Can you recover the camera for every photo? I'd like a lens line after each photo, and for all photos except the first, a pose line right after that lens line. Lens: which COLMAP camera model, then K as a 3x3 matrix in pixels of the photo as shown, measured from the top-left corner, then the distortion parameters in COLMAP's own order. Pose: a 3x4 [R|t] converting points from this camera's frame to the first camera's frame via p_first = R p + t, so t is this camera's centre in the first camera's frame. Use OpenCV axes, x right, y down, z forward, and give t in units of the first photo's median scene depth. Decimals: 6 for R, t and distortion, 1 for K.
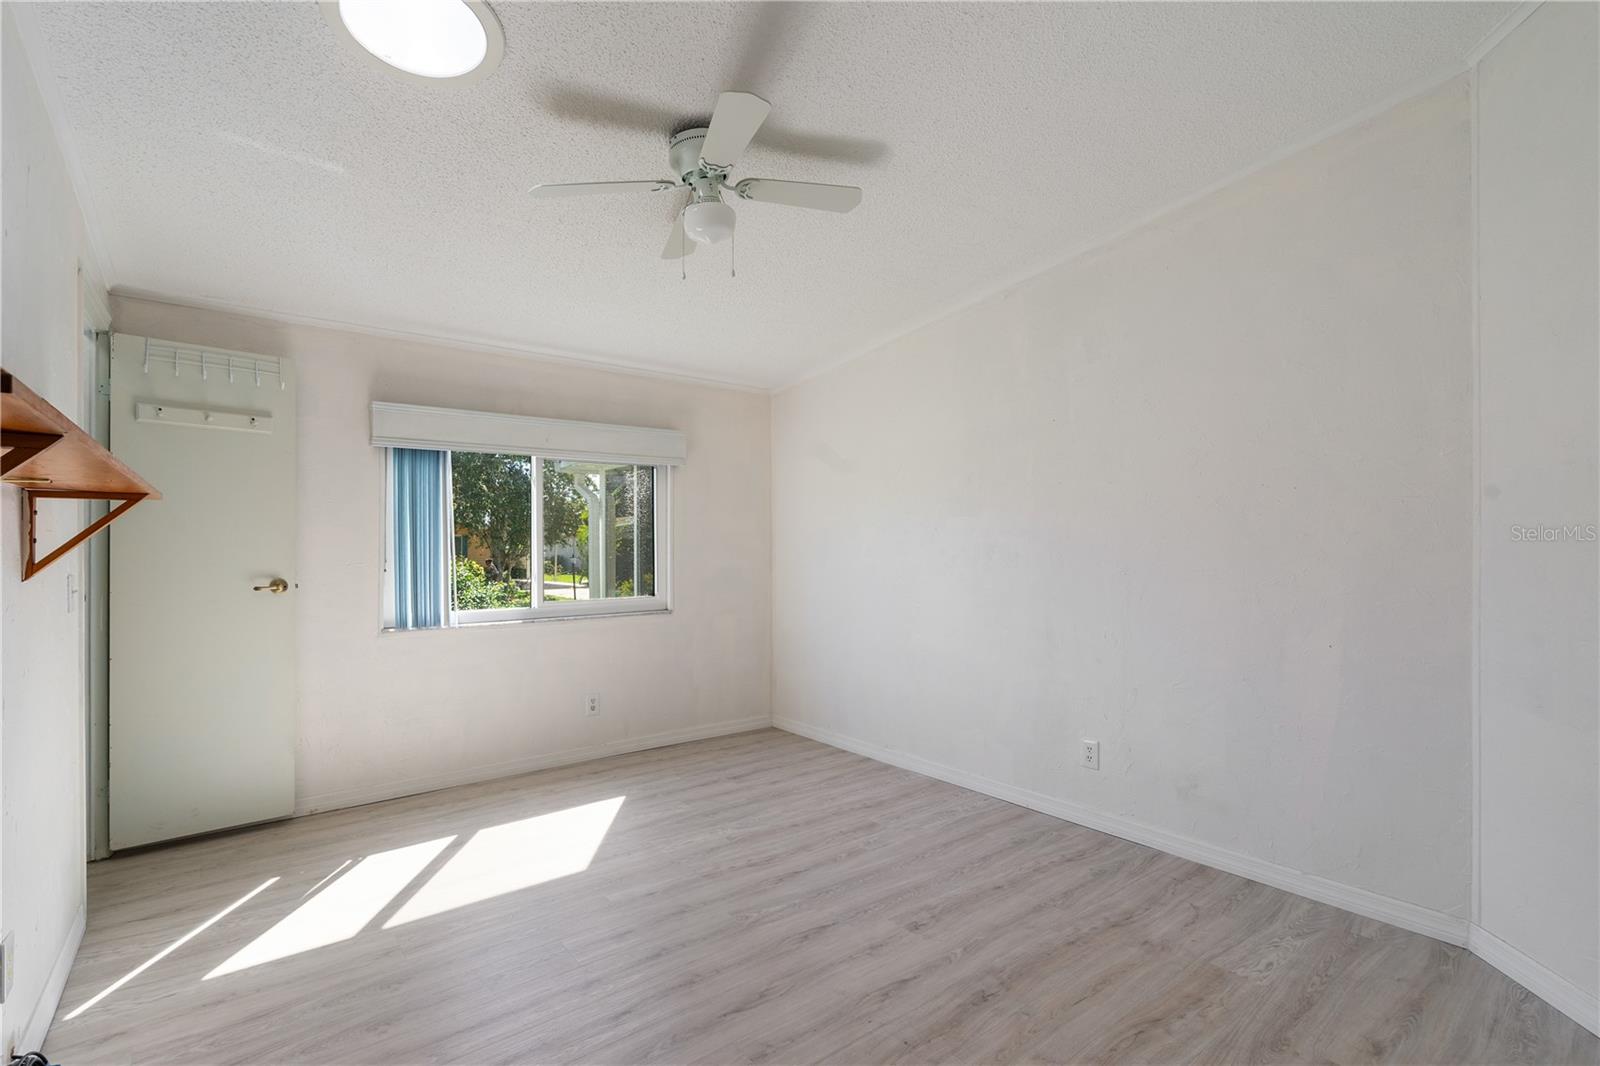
lens RADIAL K [[717.4, 0, 787.8], [0, 717.4, 541.7], [0, 0, 1]] dist [-0.002005, 0.000413]
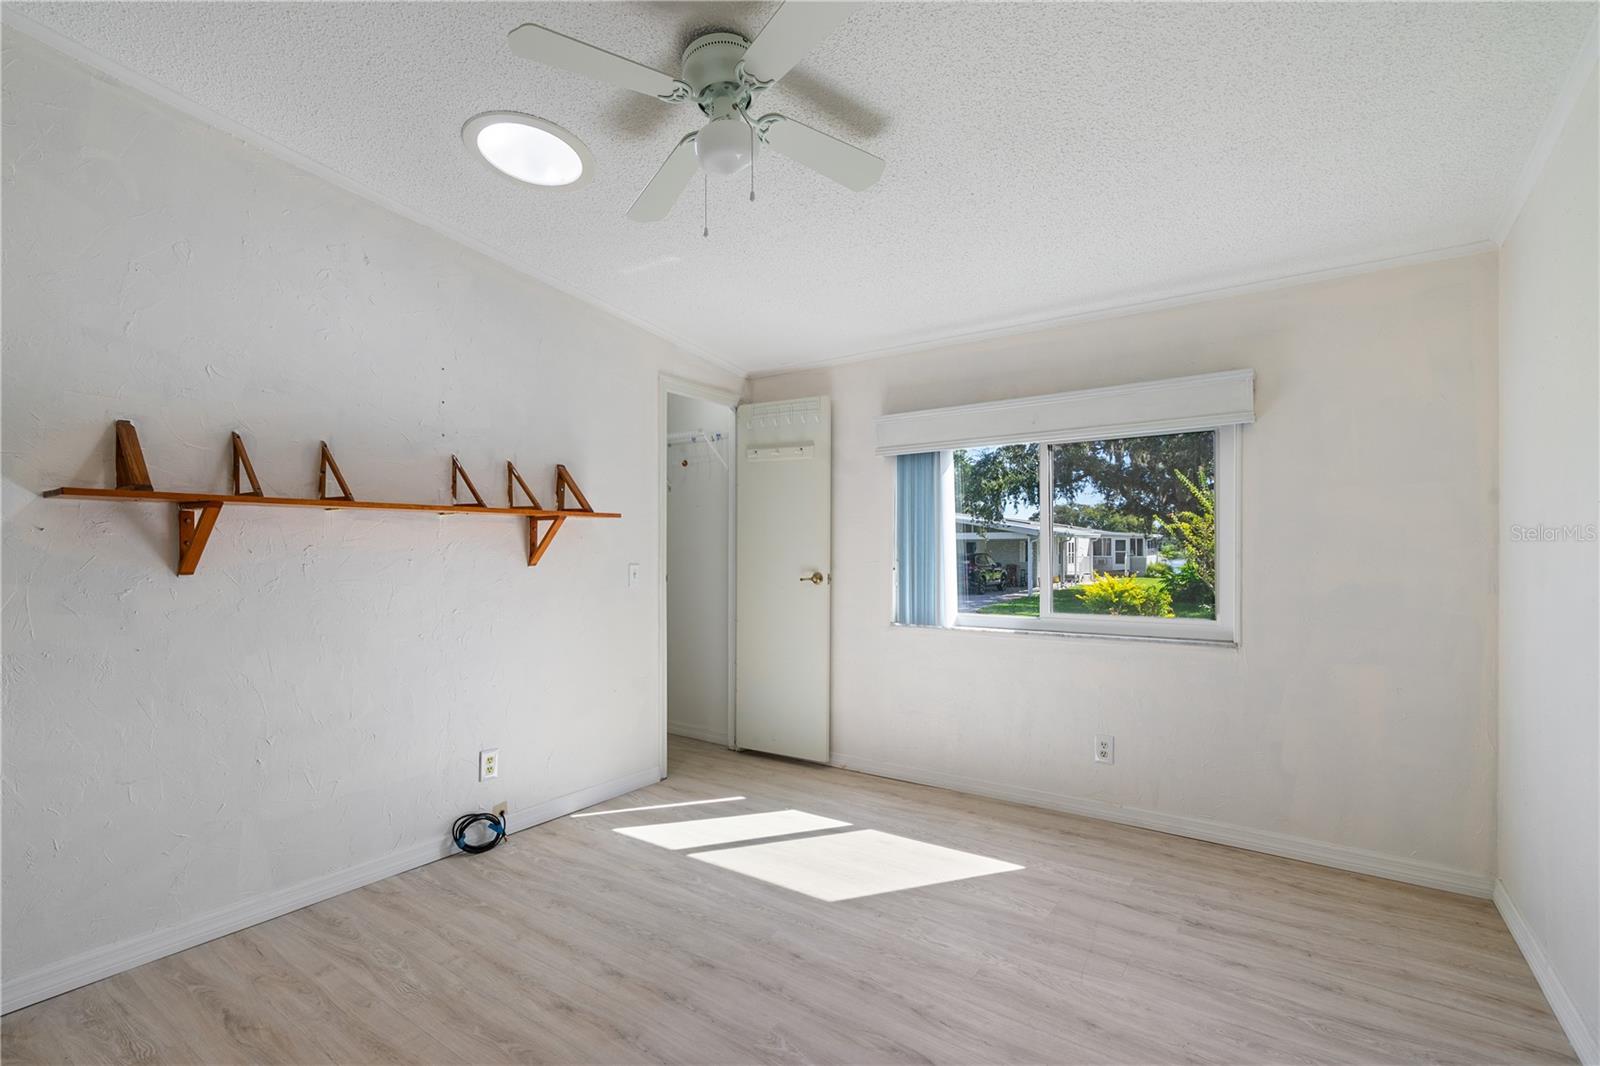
lens RADIAL K [[717.4, 0, 787.8], [0, 717.4, 541.7], [0, 0, 1]] dist [-0.002005, 0.000413]
pose [[0.302155, -0.005577, -0.953243, 0.435623], [0.005927, 0.999975, -0.003972, 0.002714], [0.953240, -0.004450, 0.302180, 0.518303]]
